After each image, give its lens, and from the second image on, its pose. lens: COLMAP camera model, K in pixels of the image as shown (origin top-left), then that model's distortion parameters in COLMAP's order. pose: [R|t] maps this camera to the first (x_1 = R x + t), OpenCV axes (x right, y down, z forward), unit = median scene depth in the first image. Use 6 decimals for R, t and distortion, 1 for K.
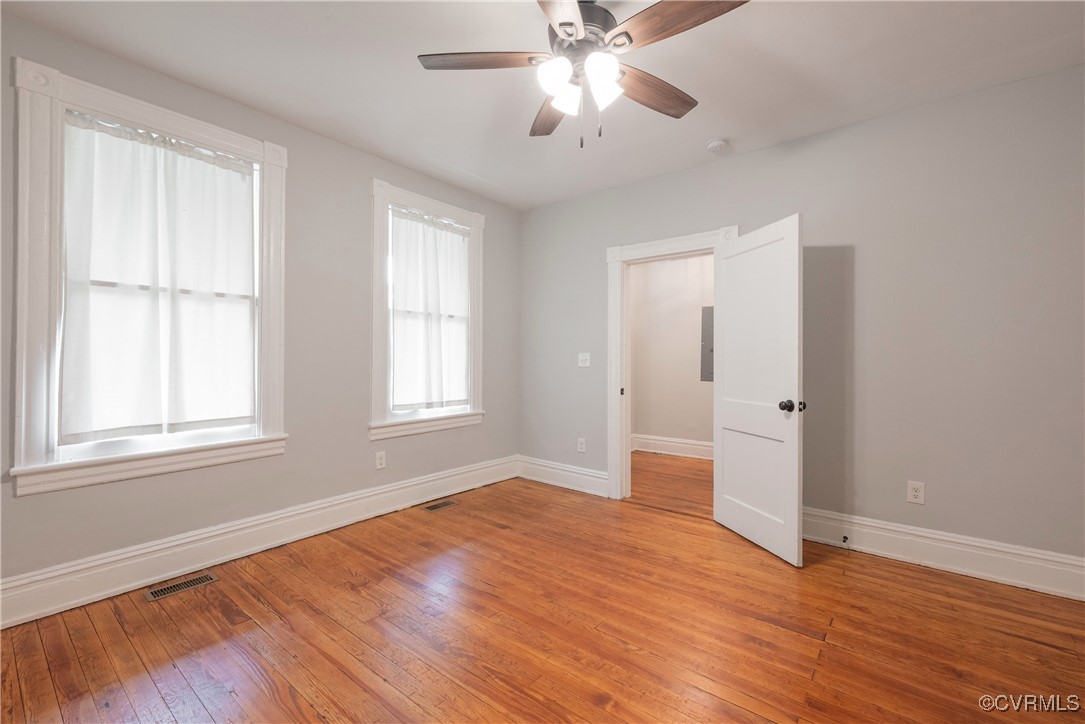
lens RADIAL K [[460.9, 0, 542.5], [0, 460.9, 362.0], [0, 0, 1]] dist [-0.001055, -0.000044]
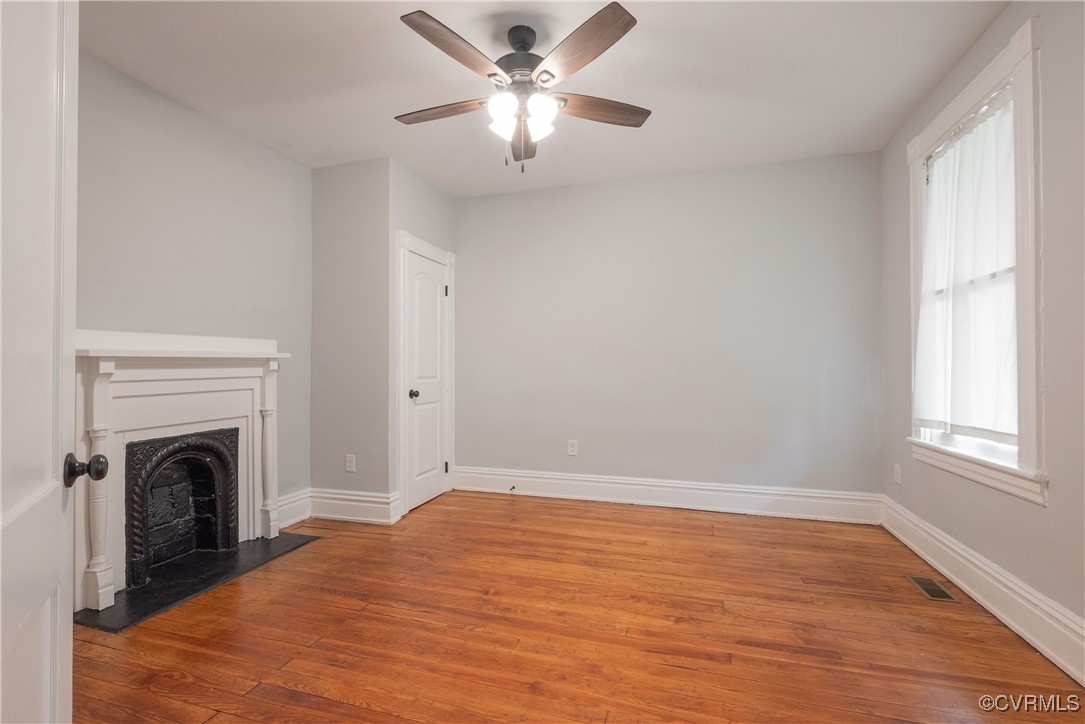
lens RADIAL K [[478.4, 0, 541.2], [0, 478.4, 363.4], [0, 0, 1]] dist [-0.000287, 0.000304]
pose [[-0.932280, -0.003385, -0.361721, 0.328077], [0.000216, 0.999951, -0.009915, 0.014537], [0.361737, -0.009321, -0.932234, 1.480354]]
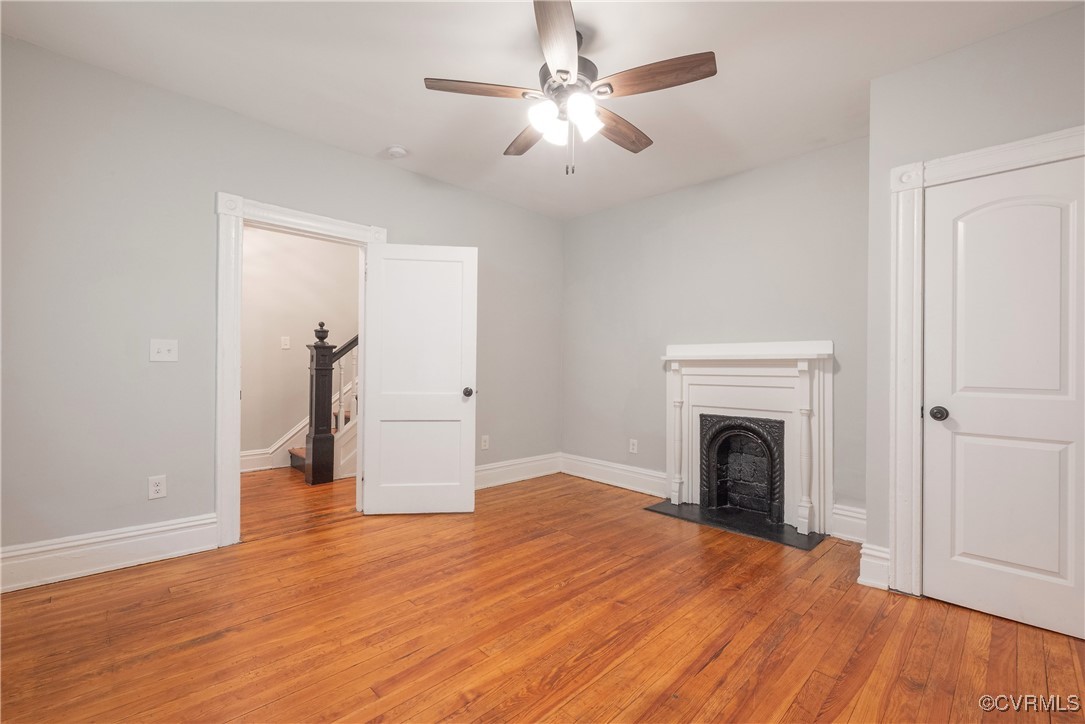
lens RADIAL K [[470.9, 0, 542.8], [0, 470.9, 363.3], [0, 0, 1]] dist [-0.000536, -0.000029]
pose [[0.104818, 0.000643, 0.994491, -0.770327], [-0.014063, 0.999901, 0.000836, 0.008748], [-0.994392, -0.014073, 0.104817, 0.648937]]
